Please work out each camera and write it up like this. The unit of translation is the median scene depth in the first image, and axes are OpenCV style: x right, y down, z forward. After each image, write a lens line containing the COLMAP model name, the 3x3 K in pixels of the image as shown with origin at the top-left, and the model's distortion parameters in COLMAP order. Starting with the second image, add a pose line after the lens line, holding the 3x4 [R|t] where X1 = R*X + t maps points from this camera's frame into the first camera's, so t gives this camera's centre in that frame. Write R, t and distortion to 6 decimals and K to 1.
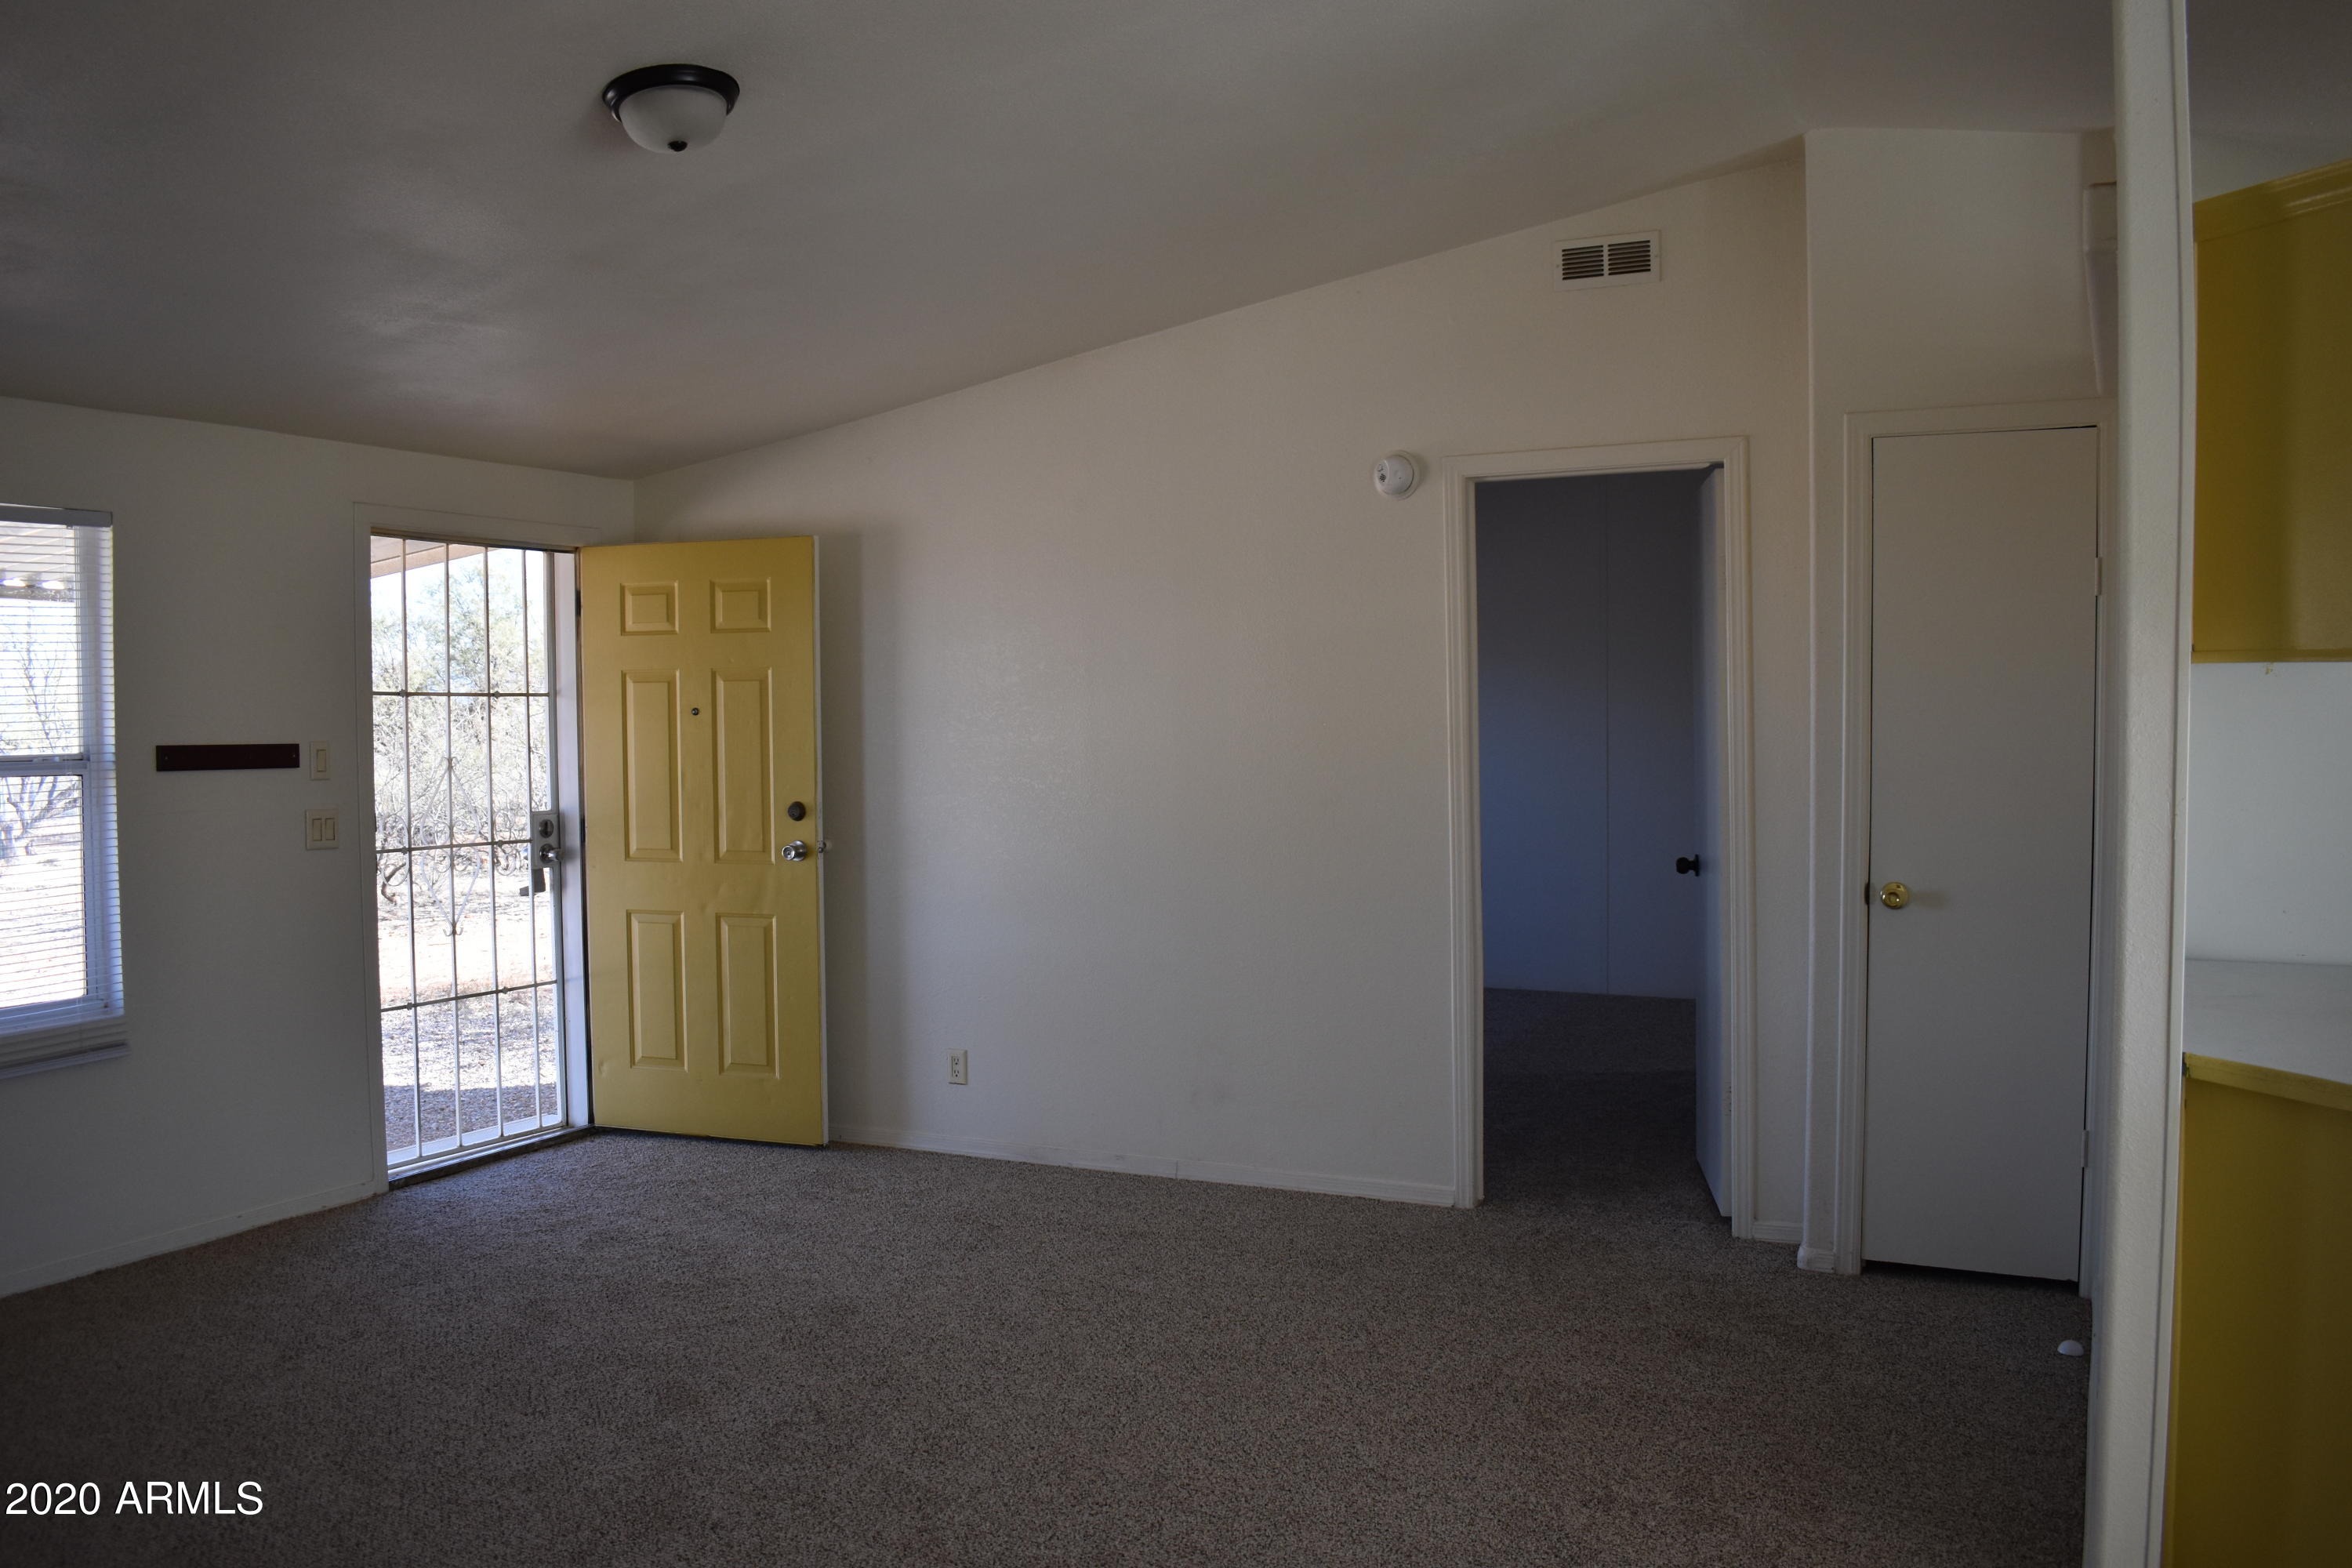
lens RADIAL K [[1887.4, 0, 1177.1], [0, 1887.4, 791.2], [0, 0, 1]] dist [-0.072611, -0.008826]
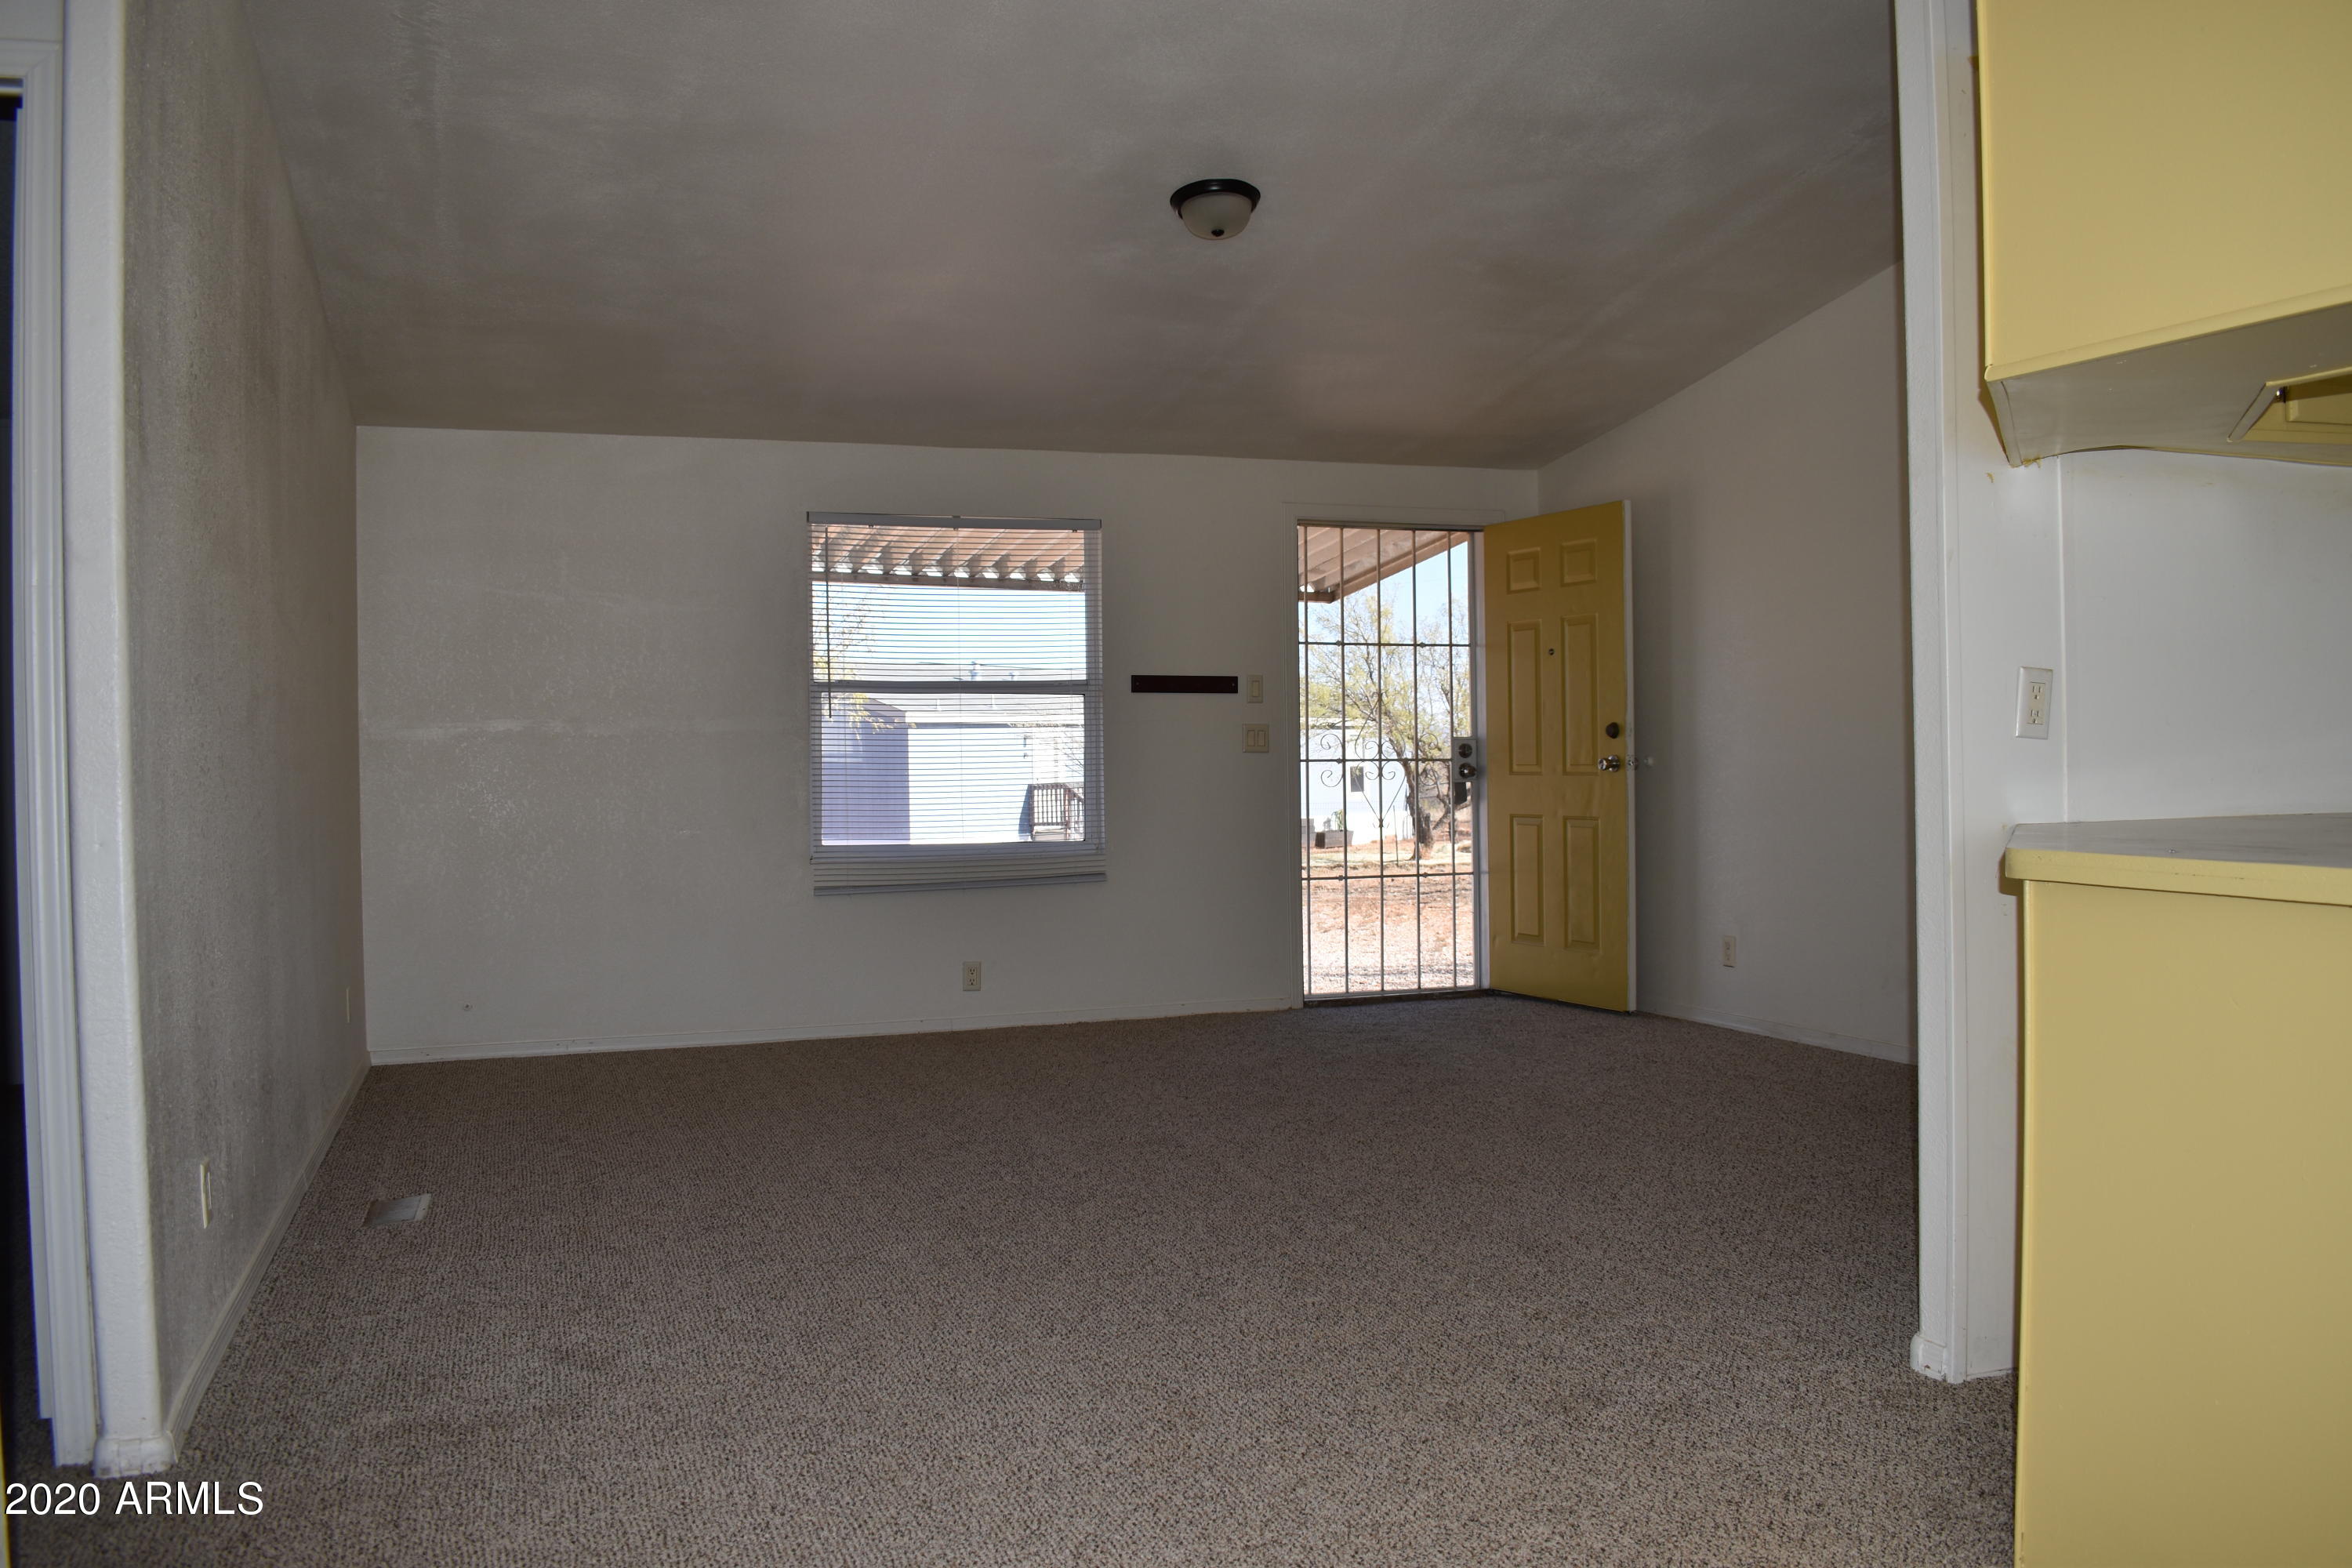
lens RADIAL K [[1887.4, 0, 1174.5], [0, 1887.4, 775.7], [0, 0, 1]] dist [-0.072611, -0.008826]
pose [[0.730827, 0.008109, -0.682515, 0.410881], [-0.021233, 0.999716, -0.010858, 0.058142], [0.682233, 0.022427, 0.730791, -0.067330]]
